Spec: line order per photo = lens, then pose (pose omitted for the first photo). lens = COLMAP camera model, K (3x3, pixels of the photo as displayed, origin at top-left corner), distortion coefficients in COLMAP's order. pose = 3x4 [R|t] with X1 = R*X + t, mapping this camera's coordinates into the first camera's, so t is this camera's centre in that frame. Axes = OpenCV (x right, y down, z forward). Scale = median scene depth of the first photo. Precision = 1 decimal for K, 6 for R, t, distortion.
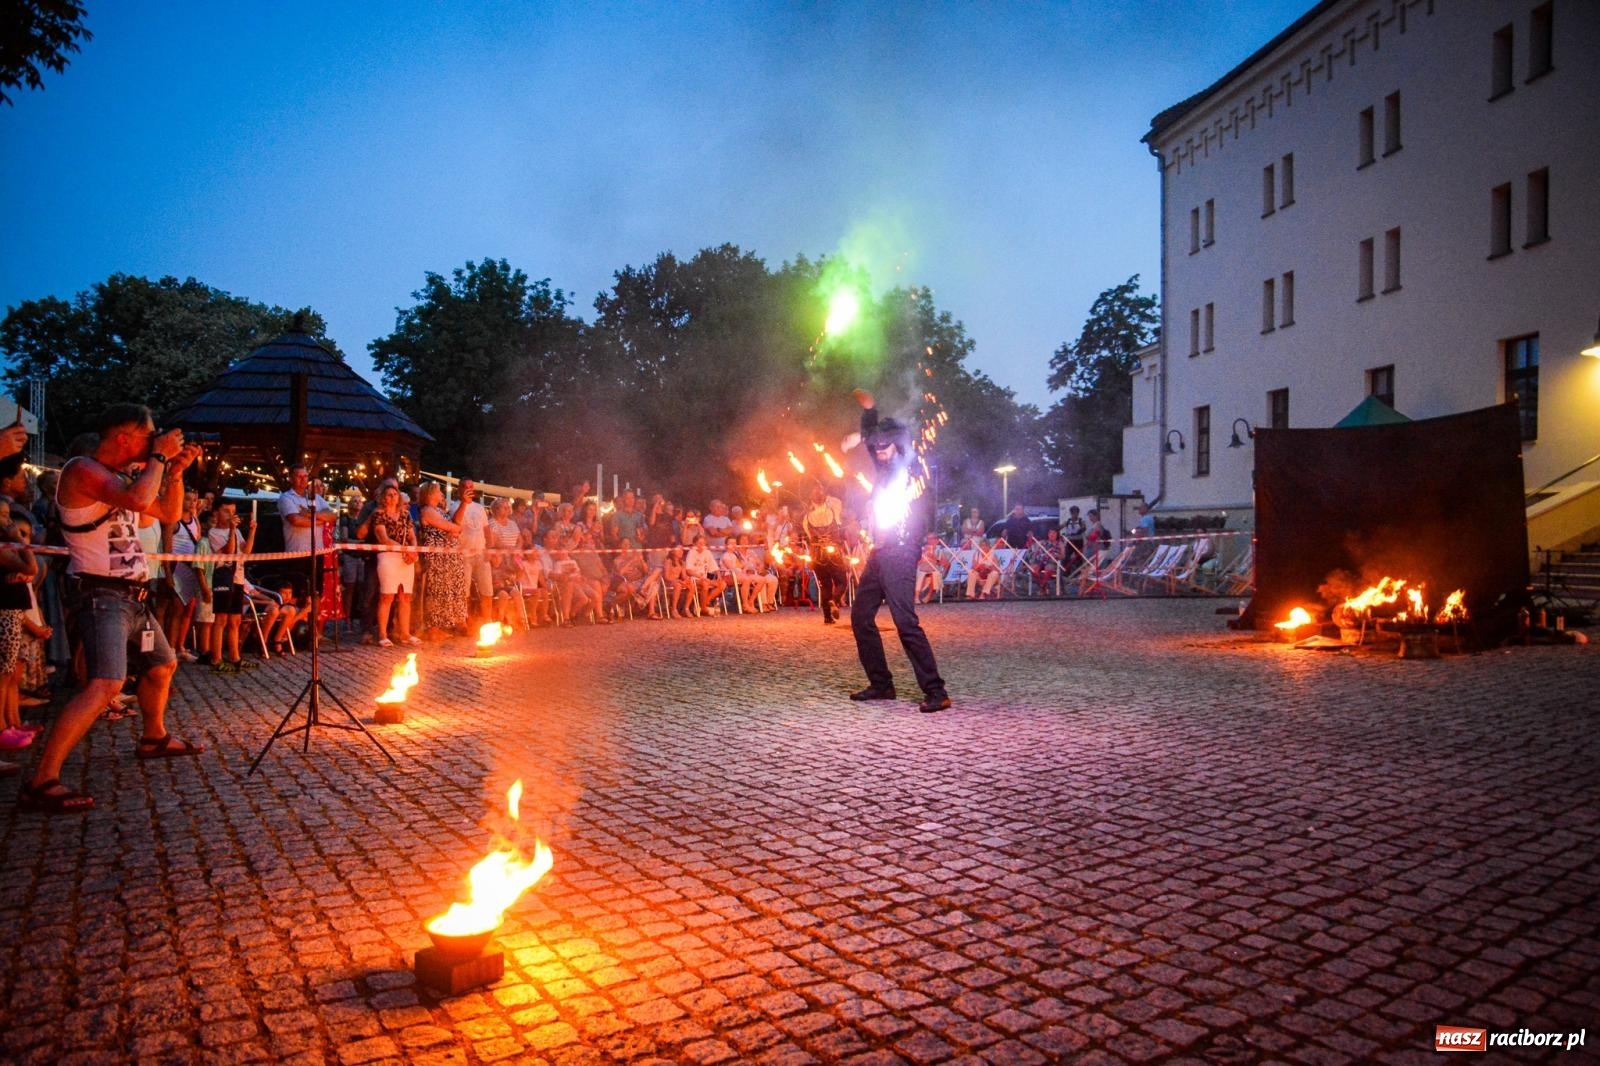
lens RADIAL K [[1147.9, 0, 804.2], [0, 1147.9, 556.5], [0, 0, 1]] dist [-0.115037, 0.070783]
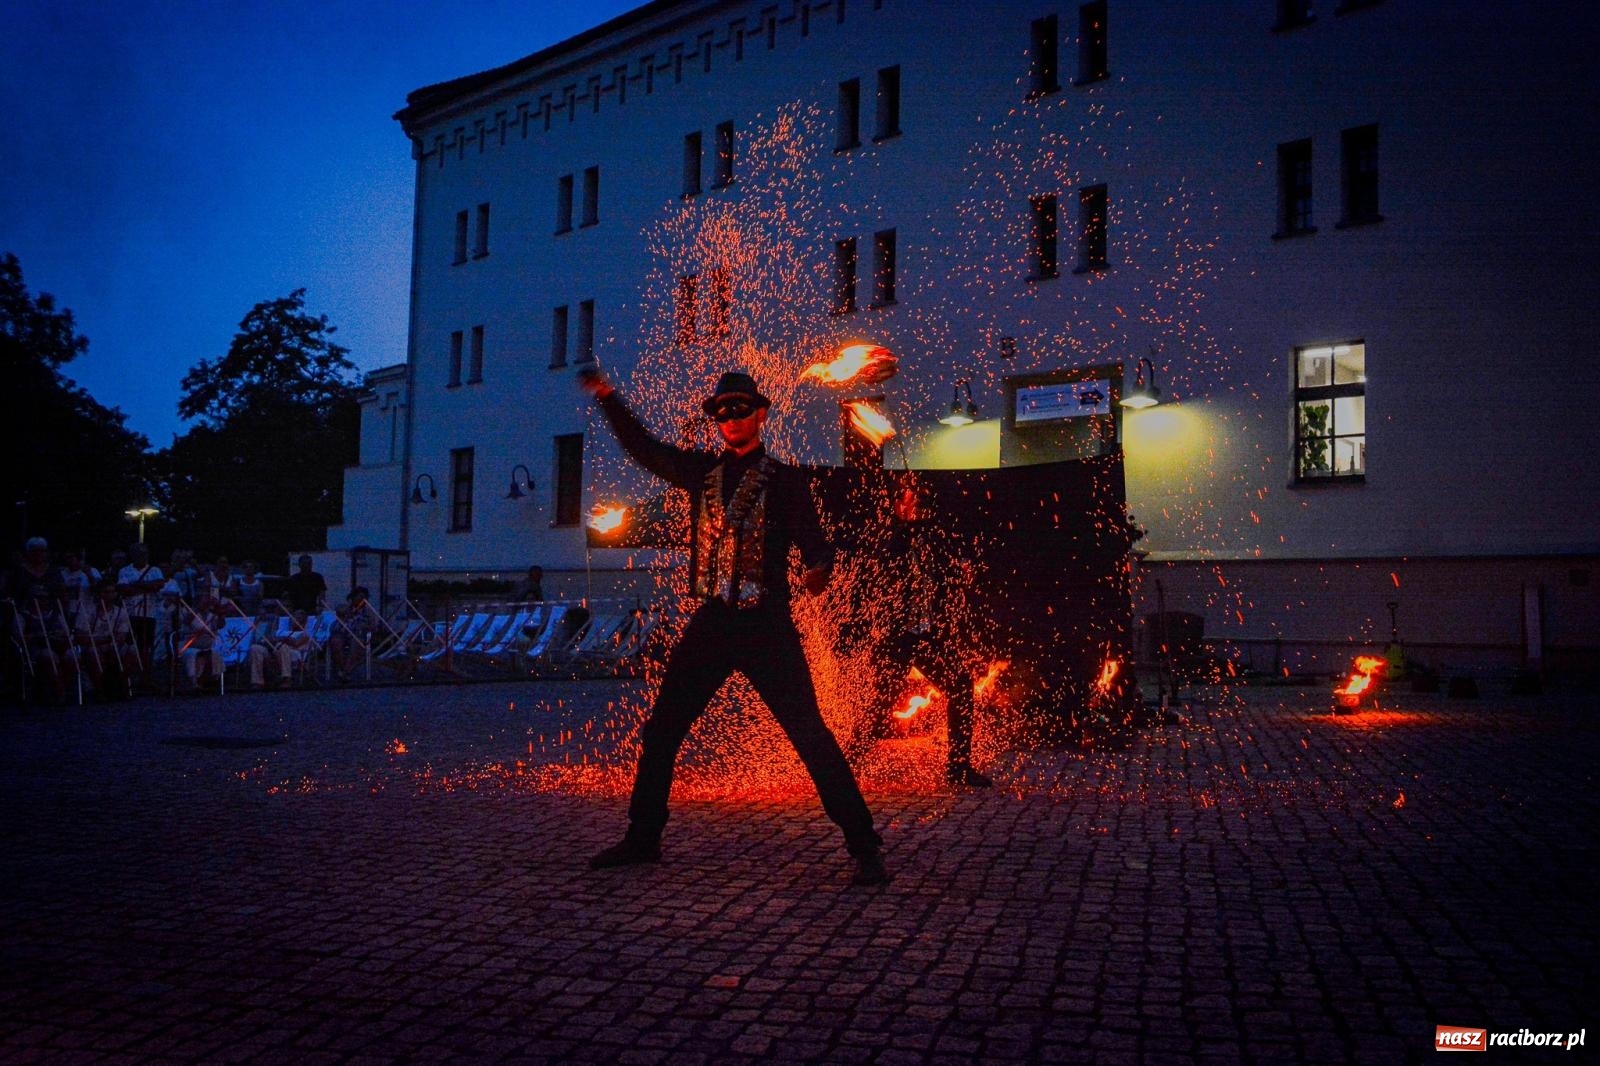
lens RADIAL K [[1214.2, 0, 756.4], [0, 1214.2, 564.6], [0, 0, 1]] dist [-0.032633, 0.032771]
pose [[0.730939, 0.028244, 0.681858, -0.157537], [0.006294, 0.998822, -0.048121, -0.002859], [-0.682414, 0.039465, 0.729900, 0.320551]]
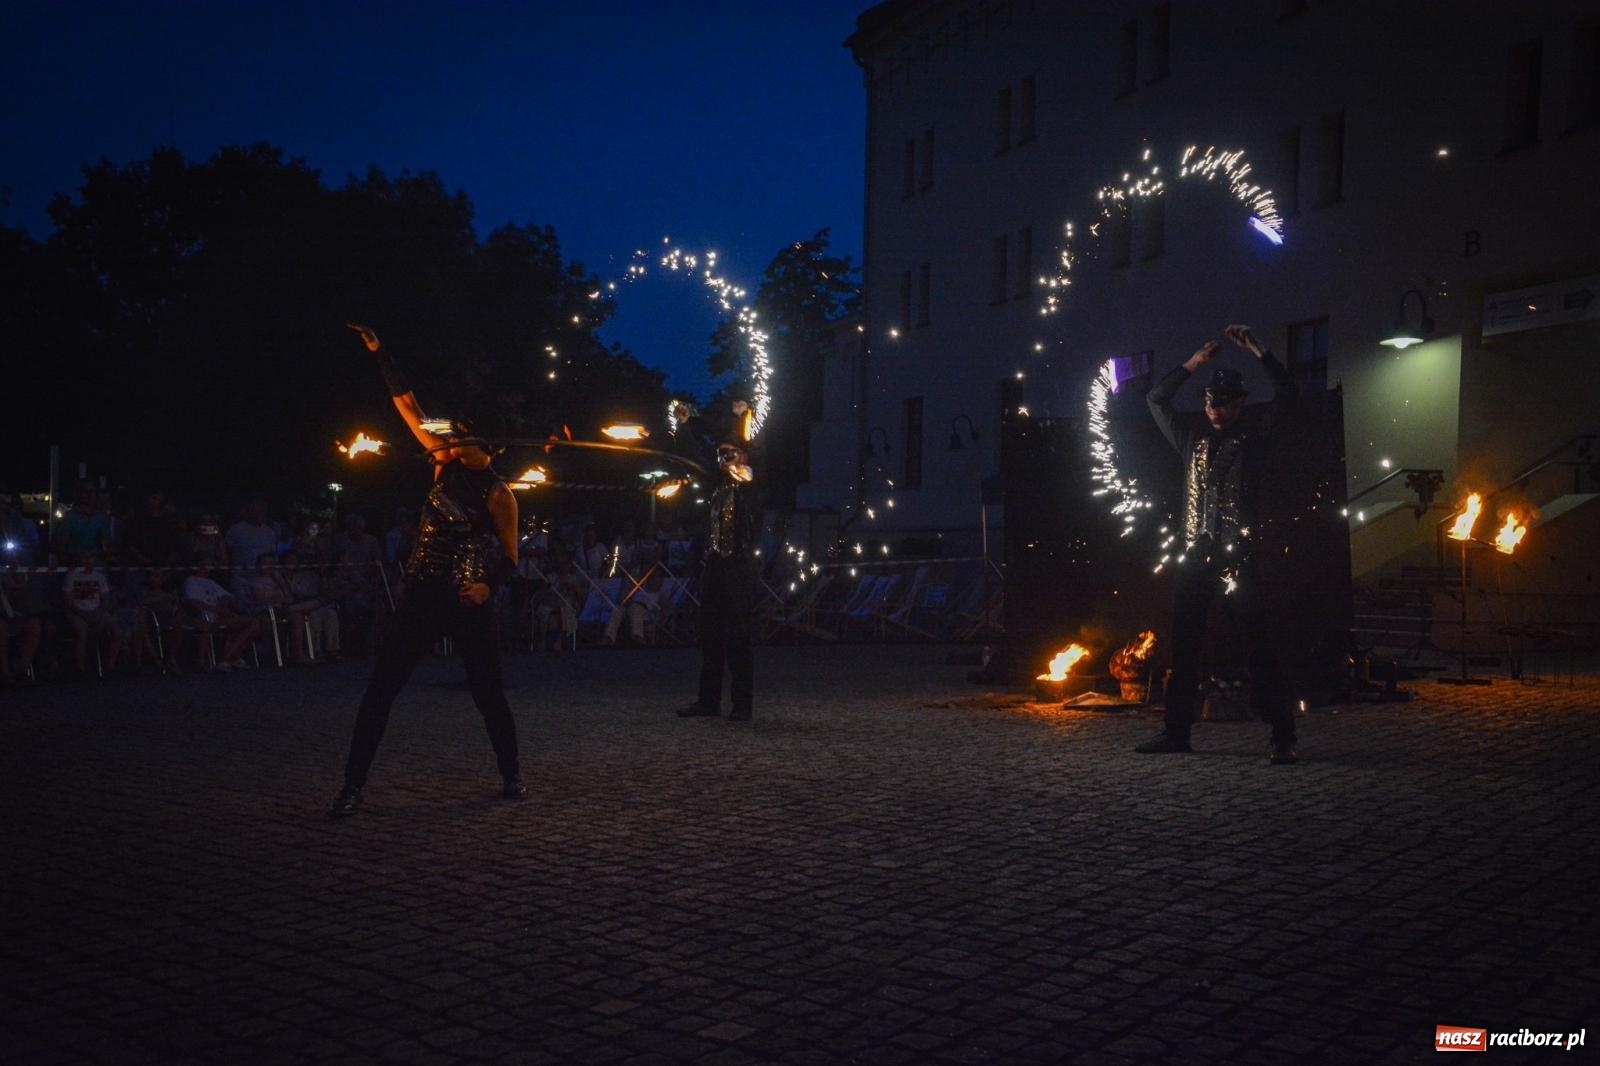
lens RADIAL K [[1496.2, 0, 802.0], [0, 1496.2, 560.3], [0, 0, 1]] dist [-0.006892, 0.168954]
pose [[0.960778, 0.014889, 0.276917, -0.005195], [-0.008699, 0.999684, -0.023569, 0.005645], [-0.277181, 0.020236, 0.960605, 0.062328]]
